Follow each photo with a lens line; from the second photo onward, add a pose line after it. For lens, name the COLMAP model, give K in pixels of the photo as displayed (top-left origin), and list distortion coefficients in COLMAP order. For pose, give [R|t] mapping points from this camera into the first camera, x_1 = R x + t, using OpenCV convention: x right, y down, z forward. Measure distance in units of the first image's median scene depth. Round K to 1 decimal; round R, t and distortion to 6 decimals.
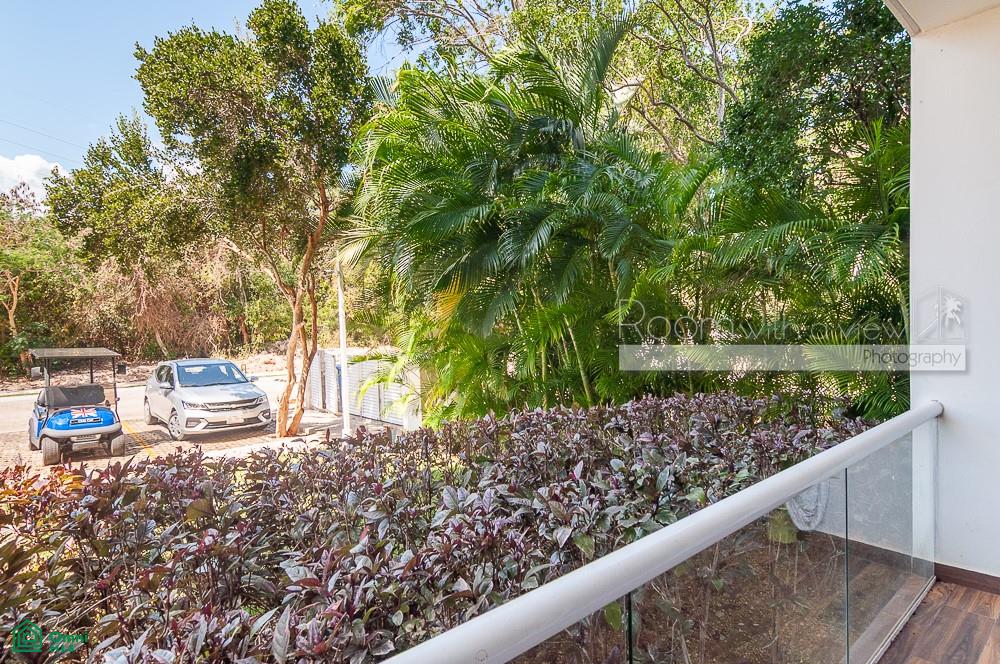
lens RADIAL K [[538.4, 0, 500.5], [0, 538.4, 336.7], [0, 0, 1]] dist [0.000563, -0.000045]
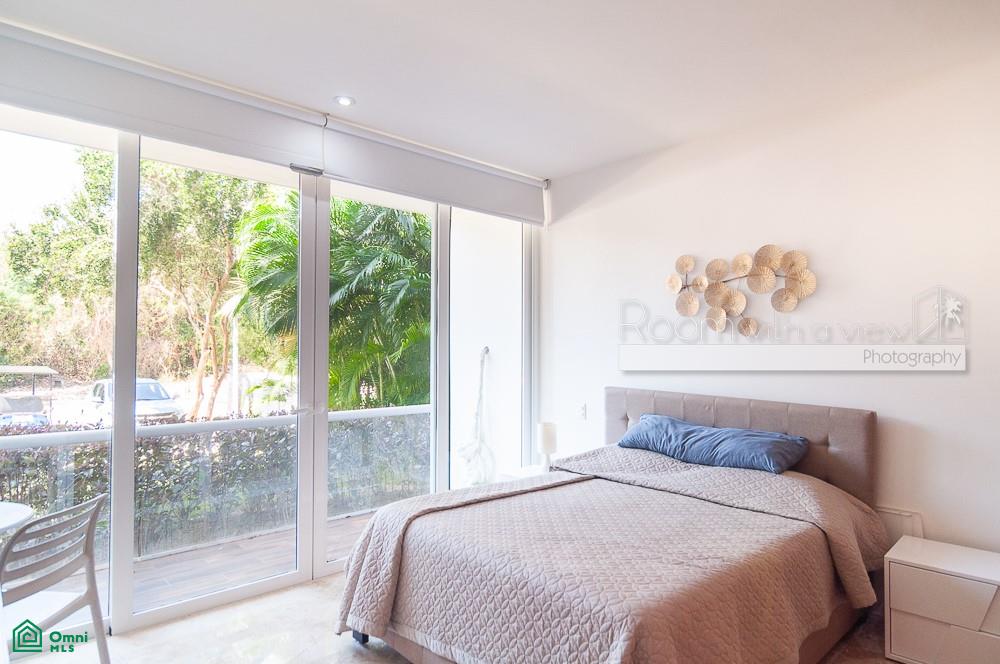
lens RADIAL K [[588.9, 0, 503.9], [0, 588.9, 334.2], [0, 0, 1]] dist [0.004818, 0.001667]
pose [[0.999696, 0.023201, -0.008325, 0.281337], [-0.023632, 0.998147, -0.056065, -0.001753], [0.007009, 0.056244, 0.998392, -0.300108]]
